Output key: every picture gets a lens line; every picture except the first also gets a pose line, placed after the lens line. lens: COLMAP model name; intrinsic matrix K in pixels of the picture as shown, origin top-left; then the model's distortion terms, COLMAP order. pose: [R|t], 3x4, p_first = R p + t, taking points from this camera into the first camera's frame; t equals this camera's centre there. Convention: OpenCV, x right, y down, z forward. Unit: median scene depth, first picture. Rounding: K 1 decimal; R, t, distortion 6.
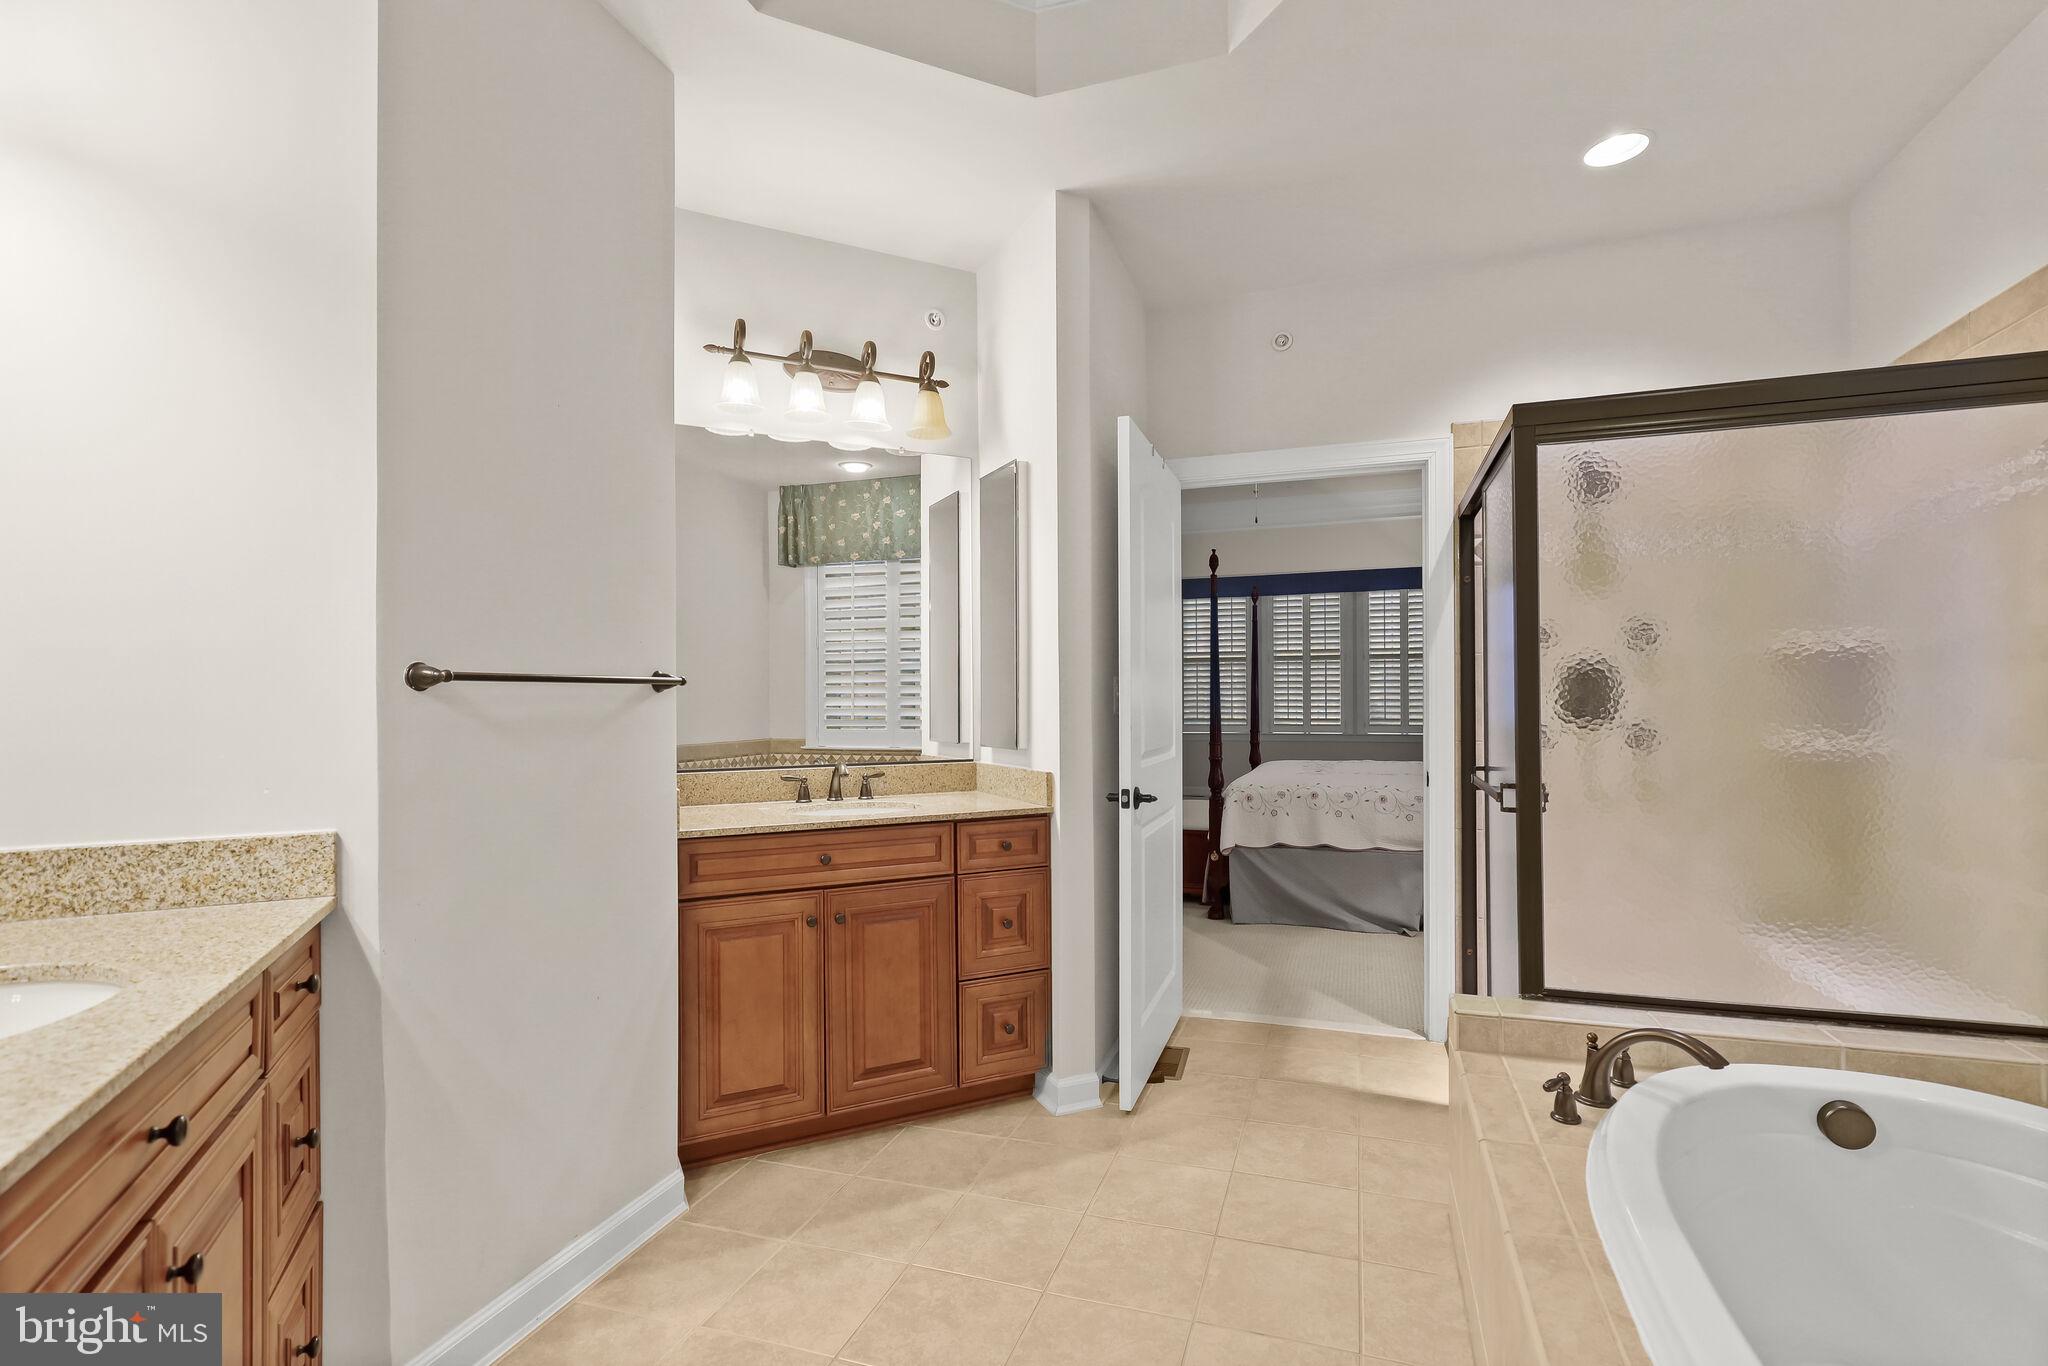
lens RADIAL K [[945.6, 0, 1019.4], [0, 945.6, 690.6], [0, 0, 1]] dist [0.003726, 0.000967]
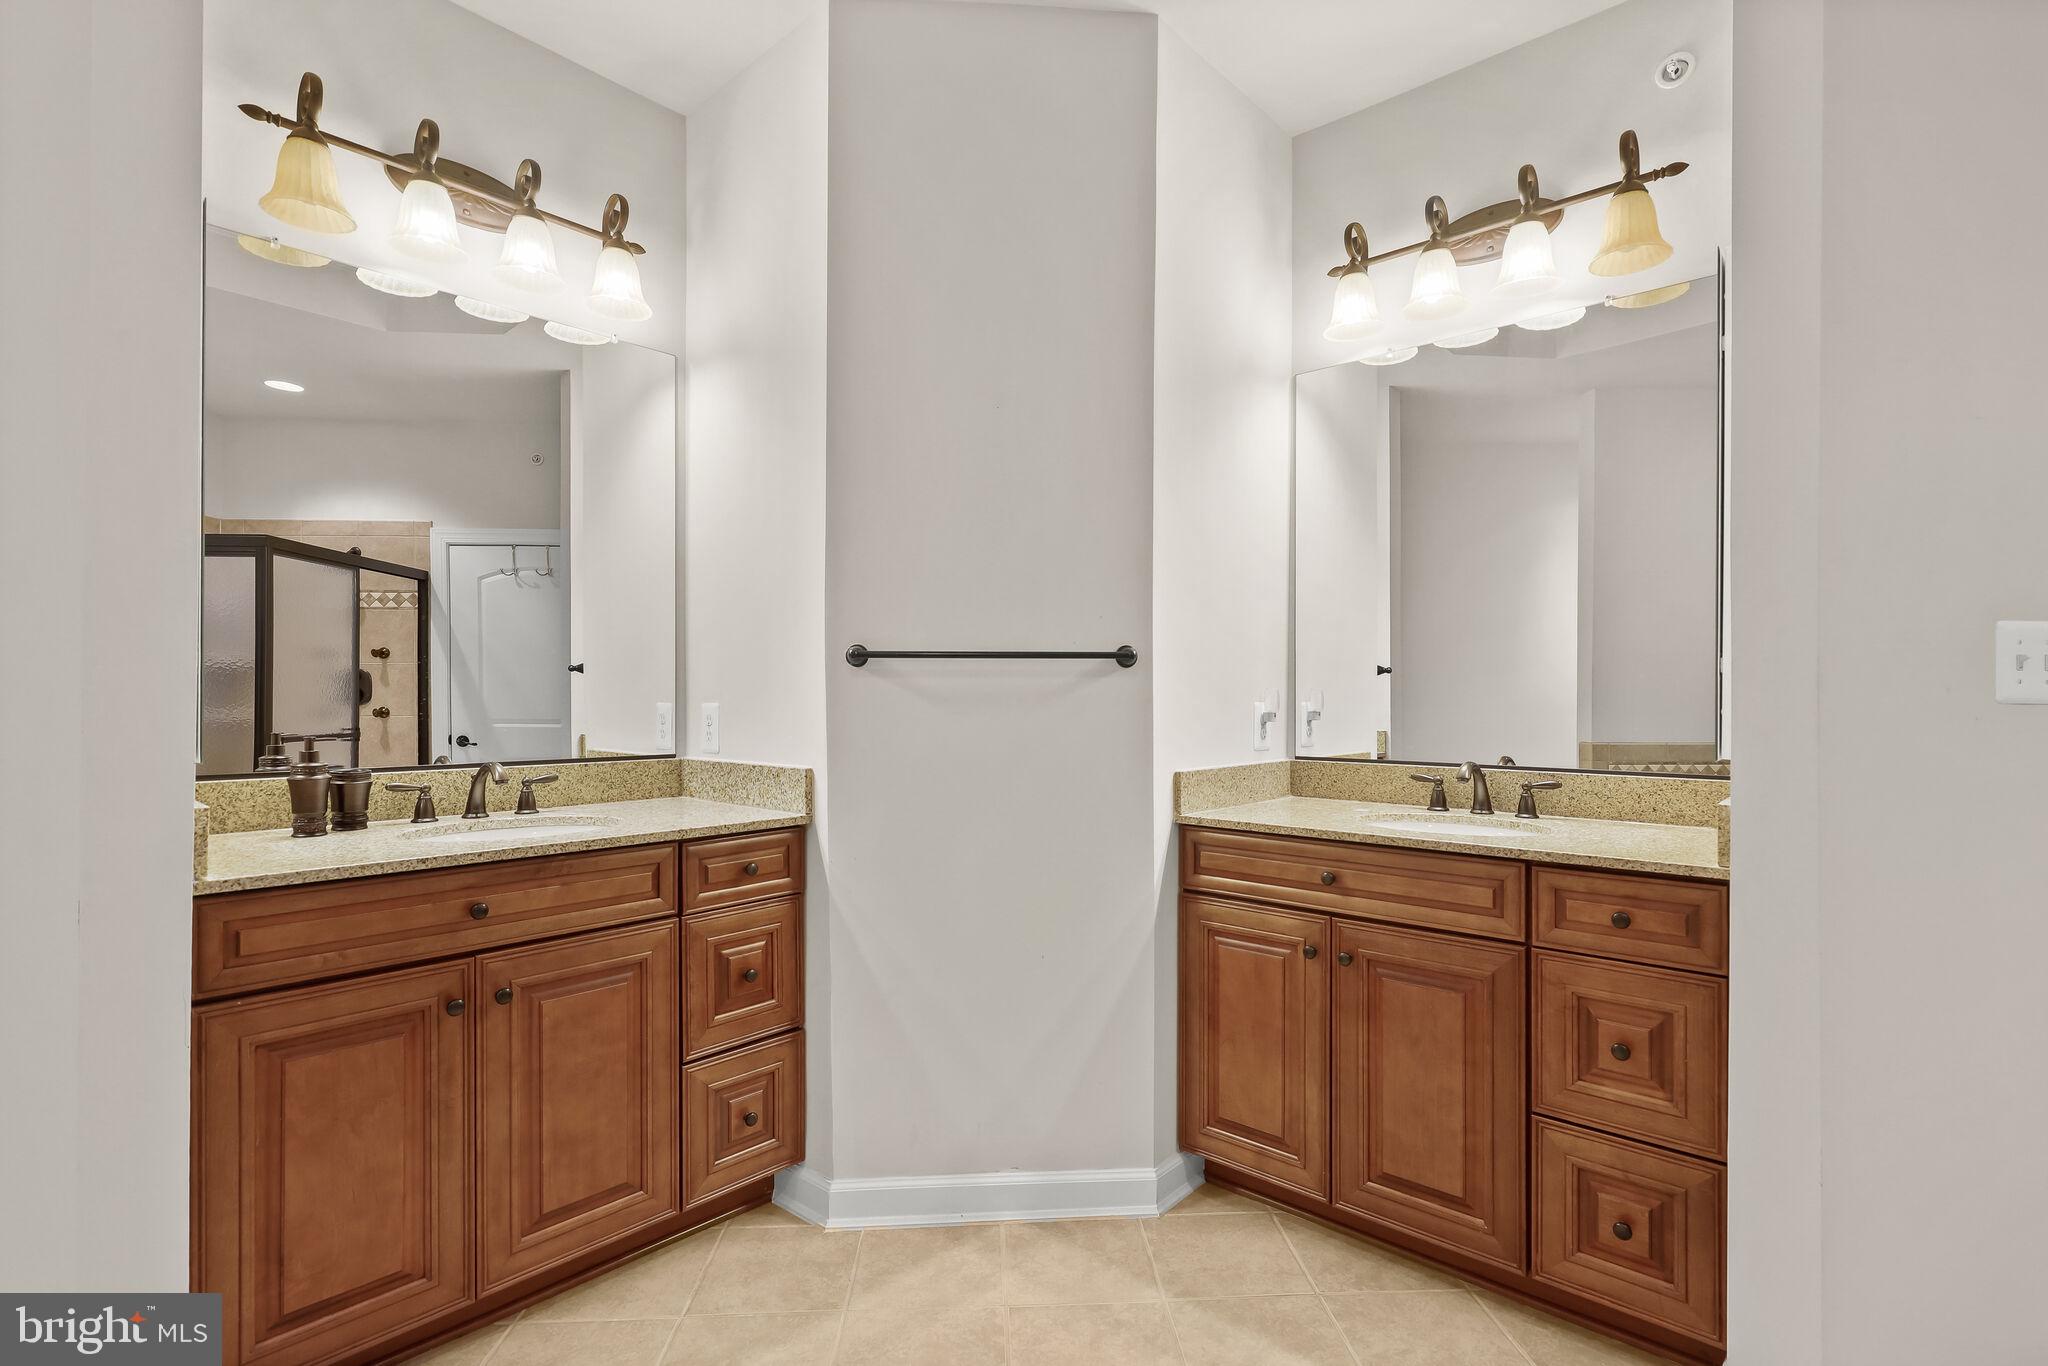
lens RADIAL K [[945.6, 0, 1021.9], [0, 945.6, 690.2], [0, 0, 1]] dist [0.003726, 0.000967]
pose [[0.392558, 0.004330, -0.919717, 0.400072], [0.003290, 0.999976, 0.006112, 0.015991], [0.919721, -0.005425, 0.392535, 0.440012]]
